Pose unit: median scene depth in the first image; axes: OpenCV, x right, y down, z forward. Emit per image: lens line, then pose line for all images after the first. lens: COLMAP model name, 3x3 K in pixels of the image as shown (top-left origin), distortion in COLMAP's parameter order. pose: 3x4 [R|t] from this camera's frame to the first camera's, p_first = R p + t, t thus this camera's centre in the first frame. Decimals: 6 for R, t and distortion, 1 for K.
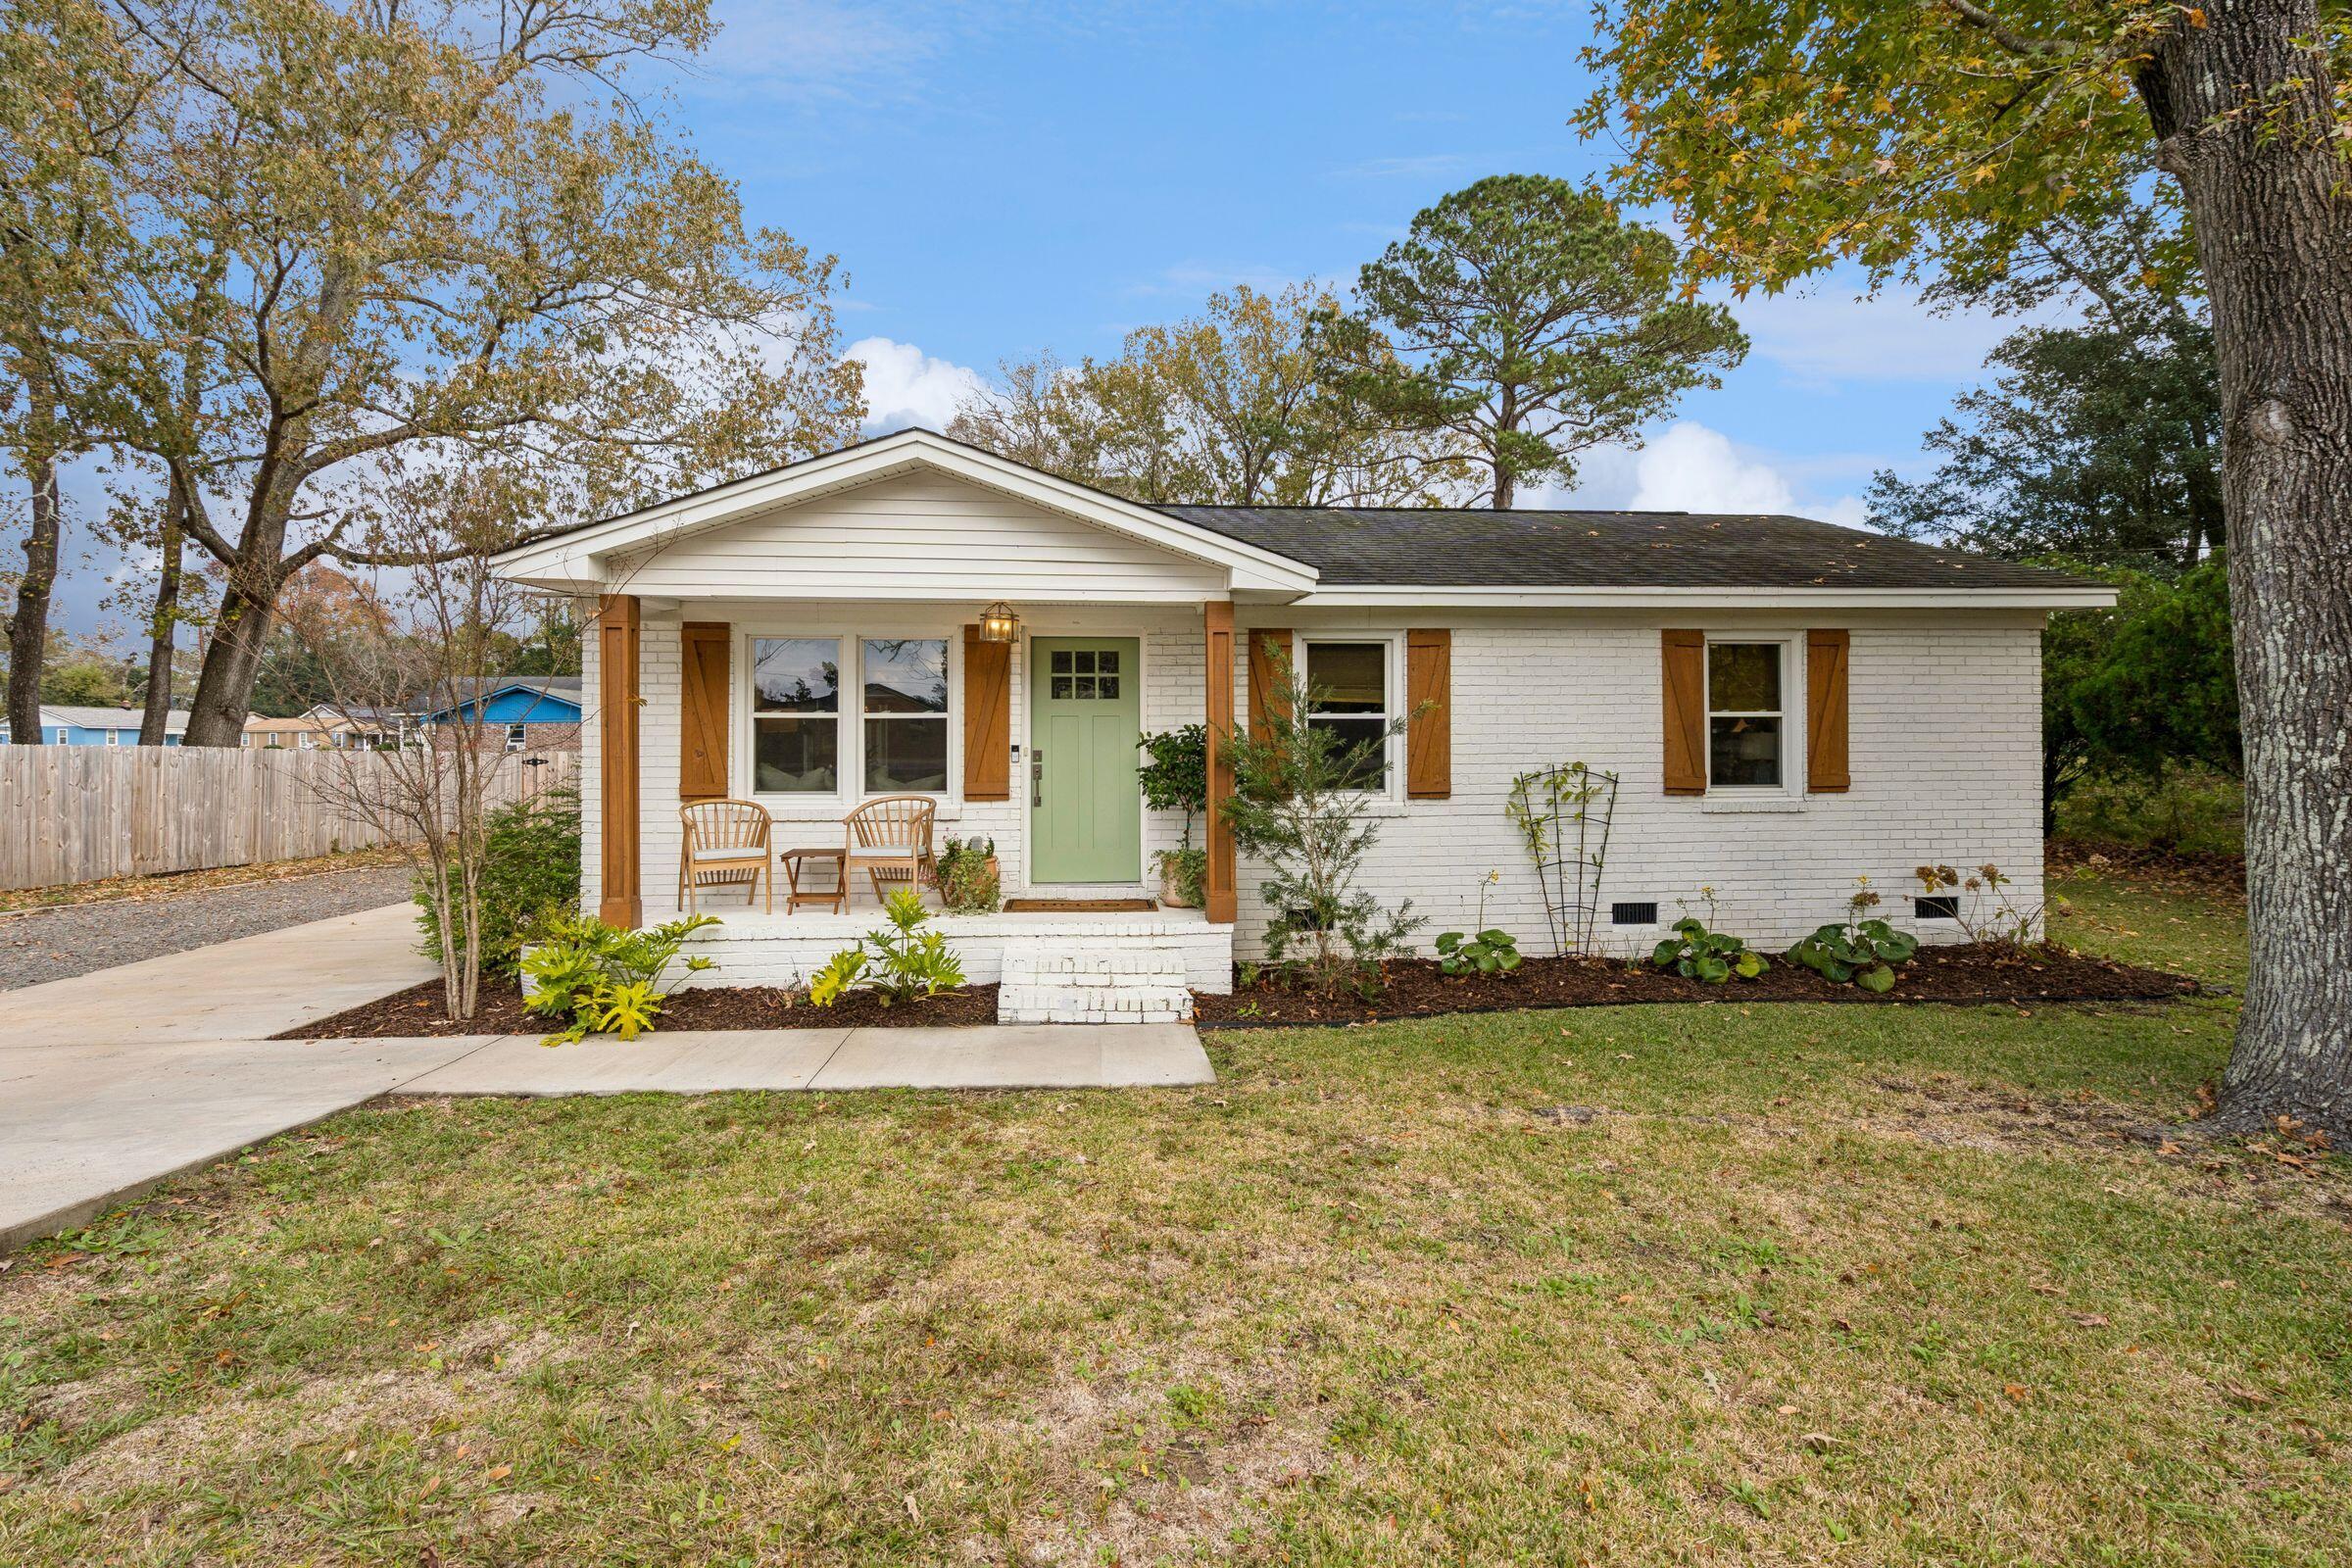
lens RADIAL K [[1071.9, 0, 1176.0], [0, 1071.9, 751.2], [0, 0, 1]] dist [-0.001802, -0.000043]
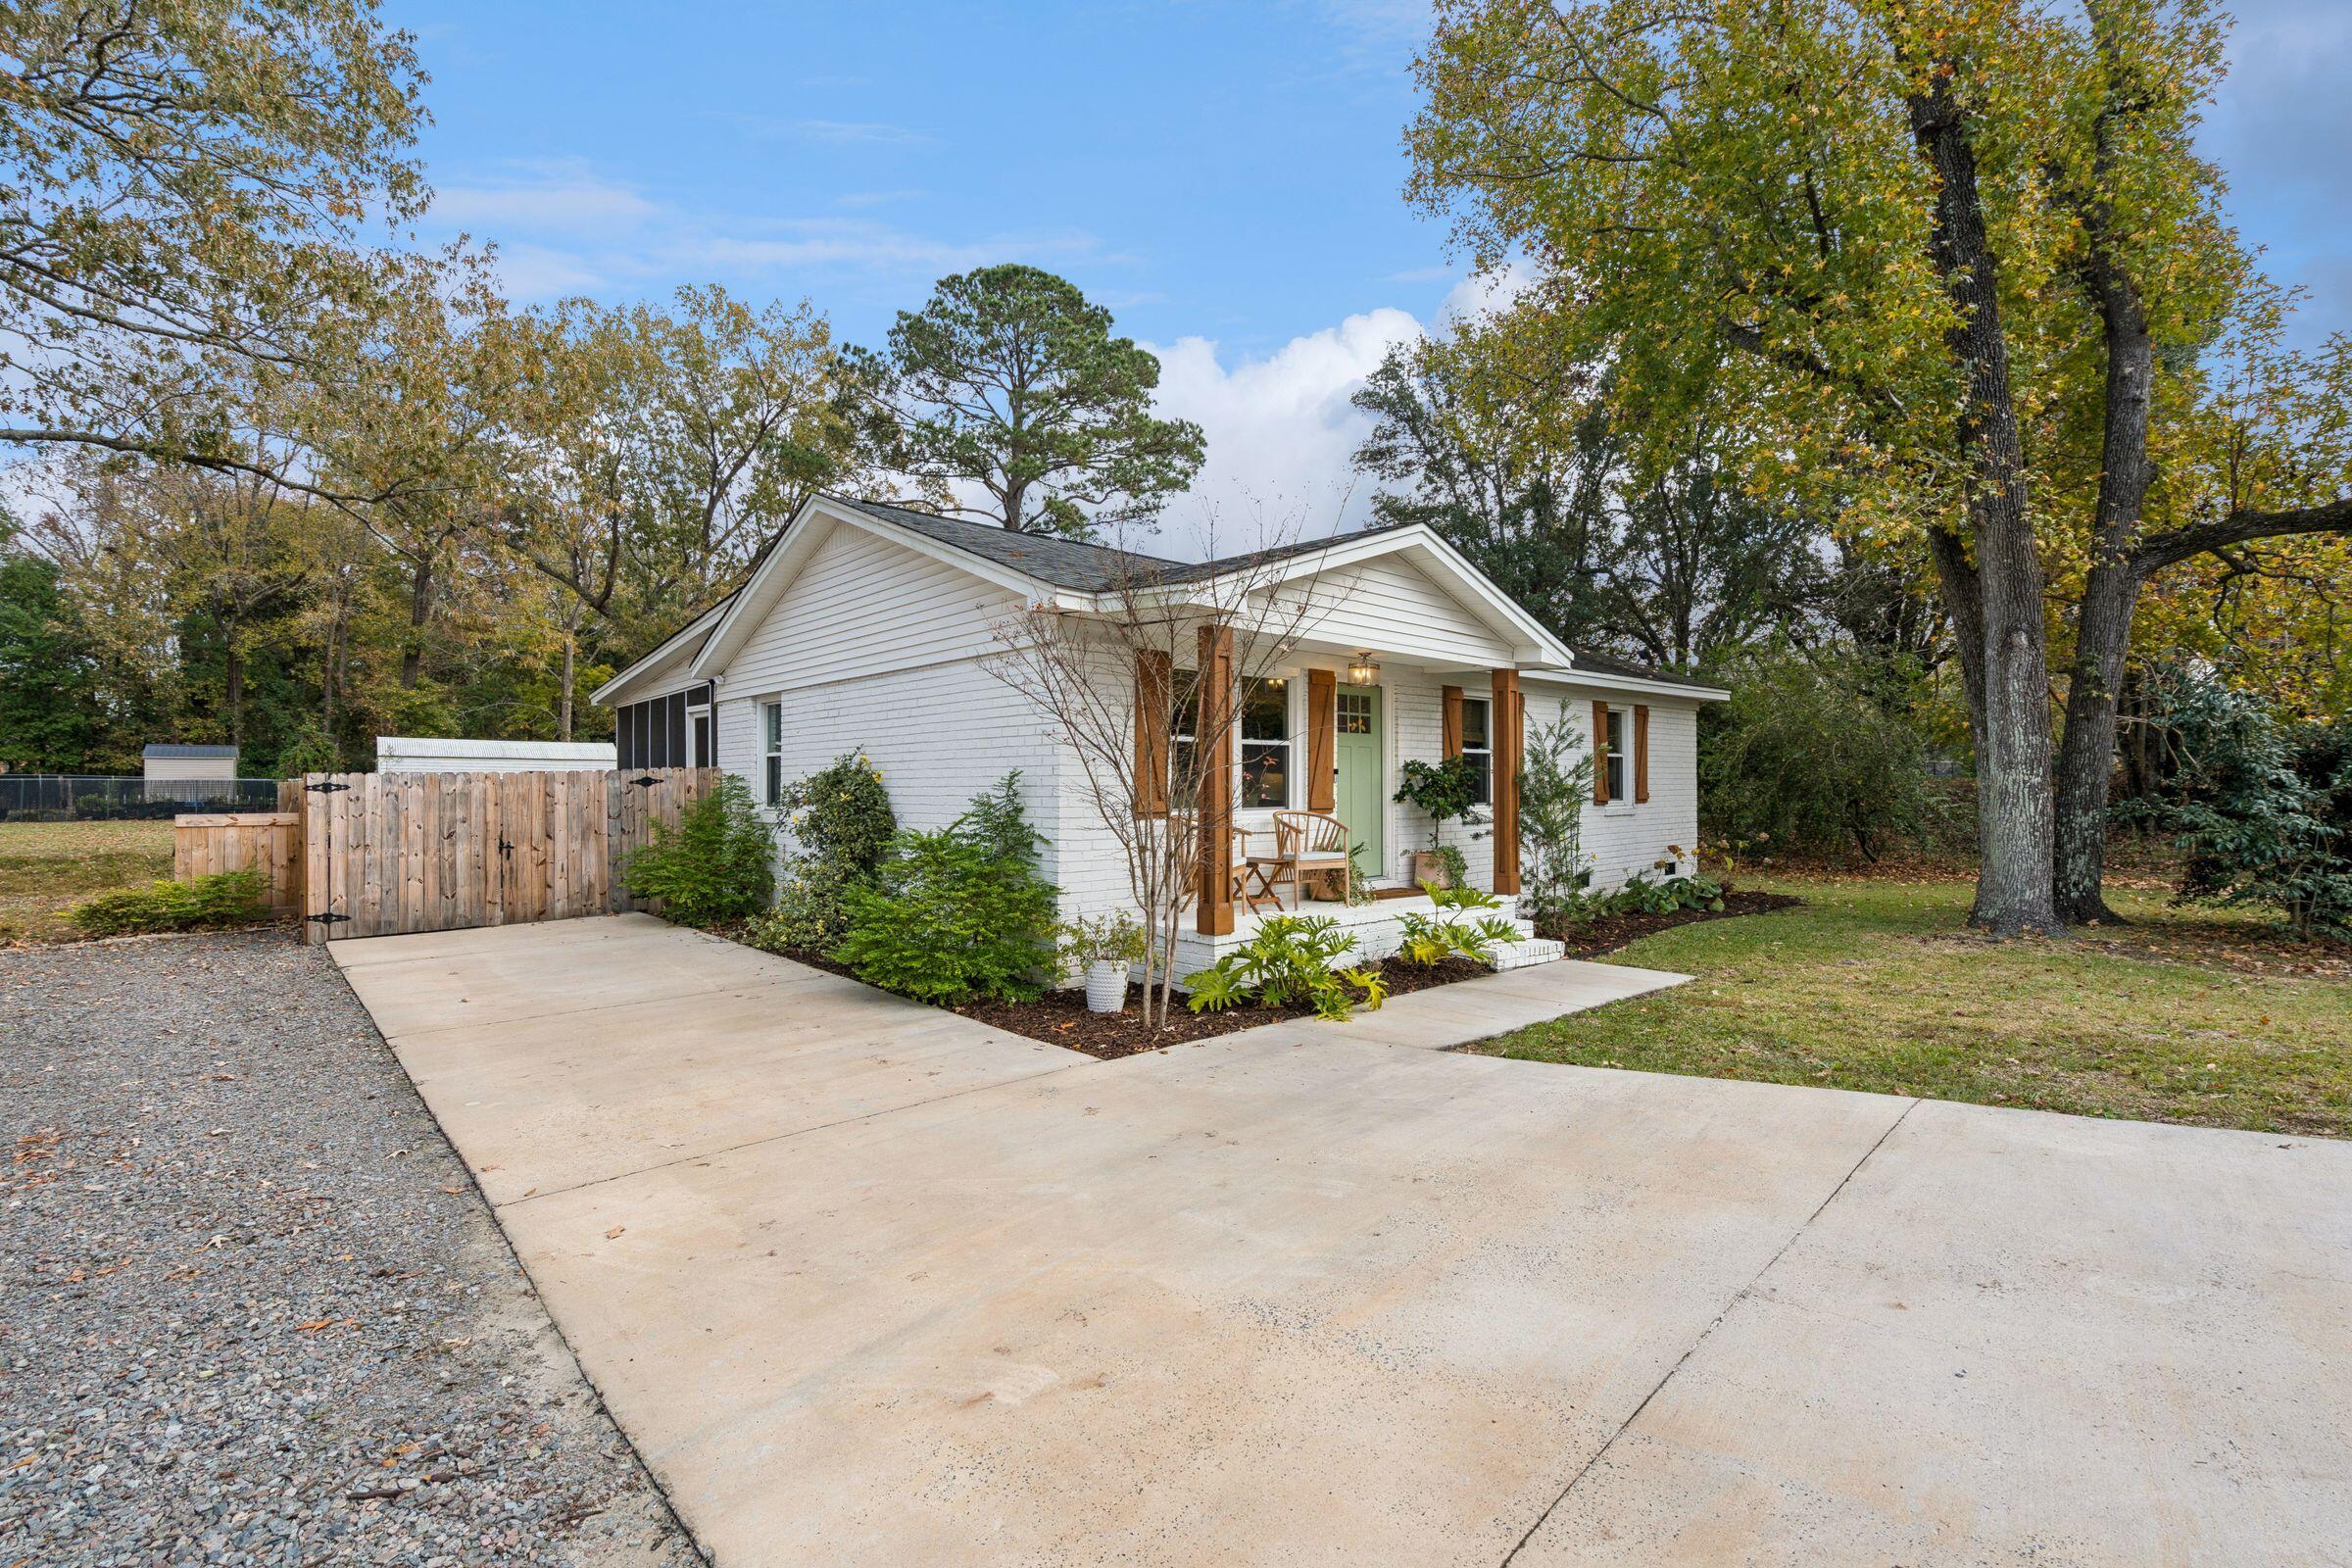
lens RADIAL K [[1057.7, 0, 1174.2], [0, 1057.7, 780.0], [0, 0, 1]] dist [-0.003386, 0.000217]
pose [[0.787349, 0.004004, 0.616495, -1.036003], [-0.000736, 0.999984, -0.005553, 0.013320], [-0.616507, 0.003918, 0.787340, 0.156915]]
